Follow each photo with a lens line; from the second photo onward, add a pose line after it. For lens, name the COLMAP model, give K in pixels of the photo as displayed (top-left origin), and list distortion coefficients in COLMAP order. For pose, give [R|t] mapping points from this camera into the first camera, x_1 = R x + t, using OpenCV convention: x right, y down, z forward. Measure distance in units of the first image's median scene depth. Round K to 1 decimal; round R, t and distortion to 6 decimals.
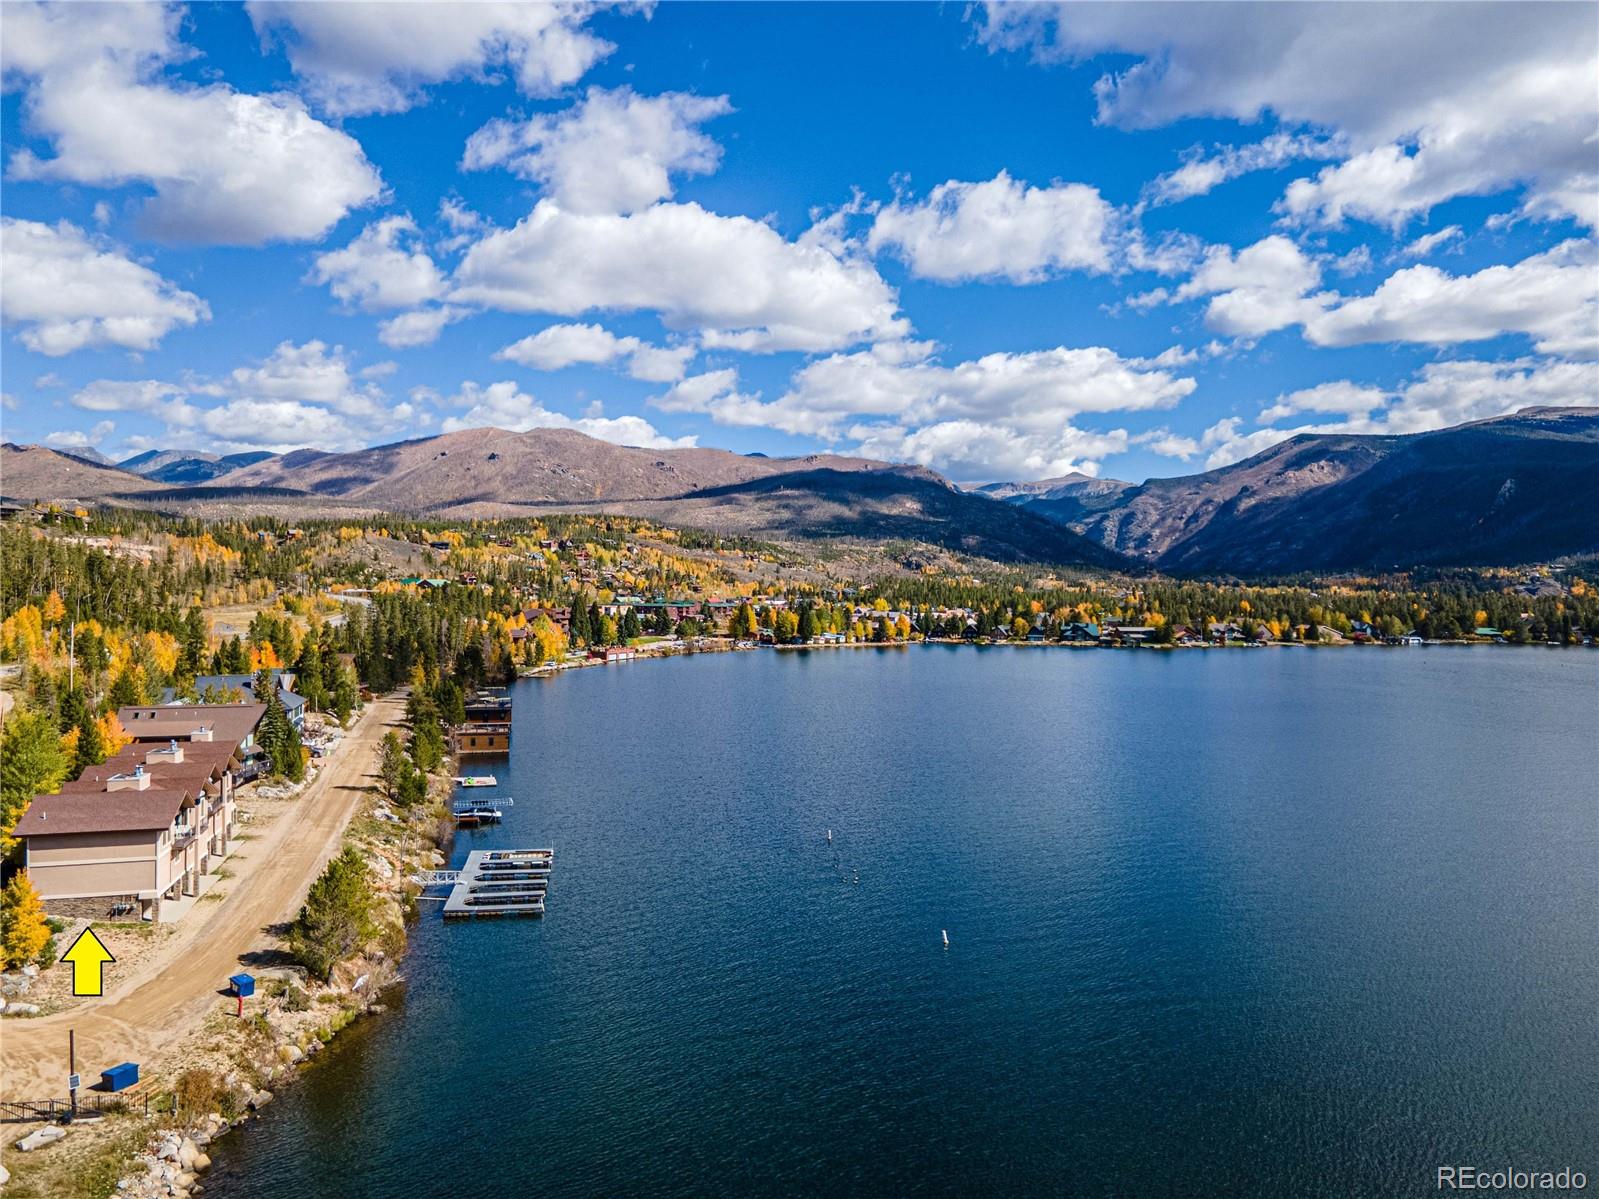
lens RADIAL K [[1200.3, 0, 799.5], [0, 1200.3, 599.5], [0, 0, 1]] dist [0.034022, 0.005291]
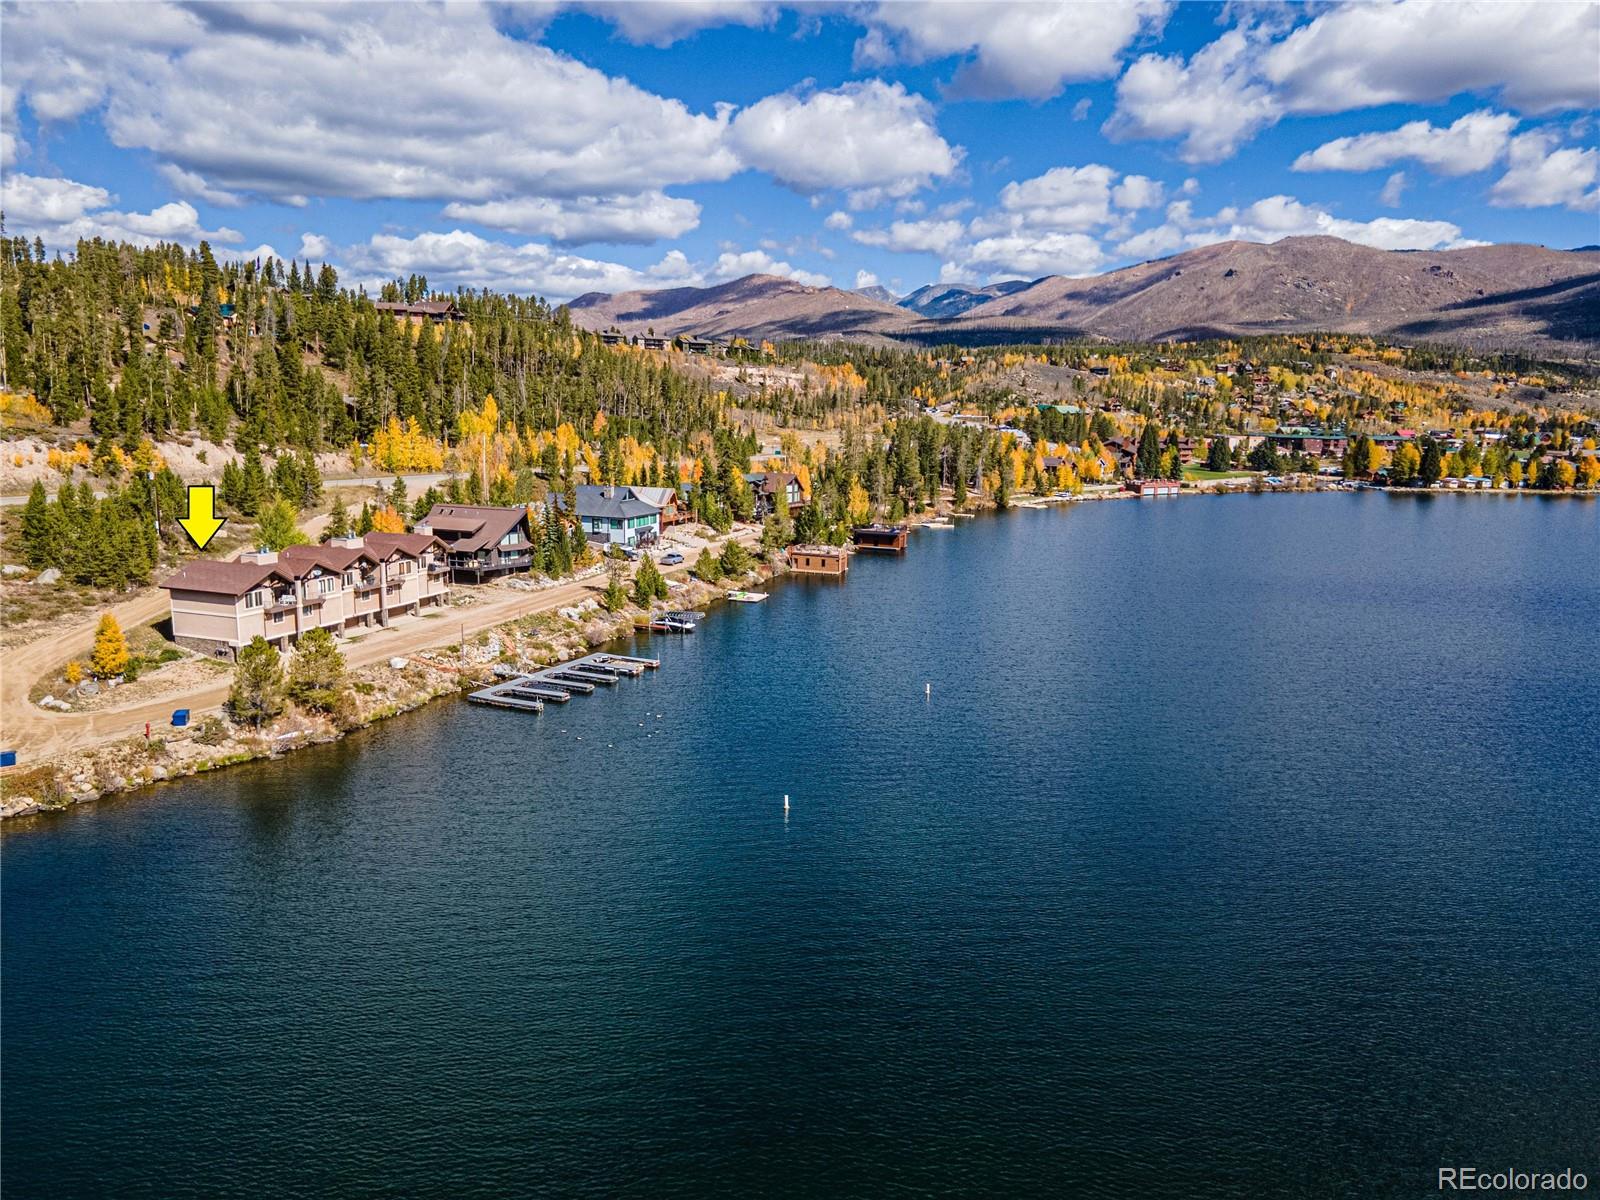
lens RADIAL K [[1201.1, 0, 800.0], [0, 1201.1, 600.0], [0, 0, 1]] dist [0.034022, 0.005291]
pose [[0.798233, 0.103862, -0.593327, 0.100100], [-0.018828, 0.988843, 0.147767, -0.000688], [0.602054, -0.106781, 0.791283, 0.048998]]
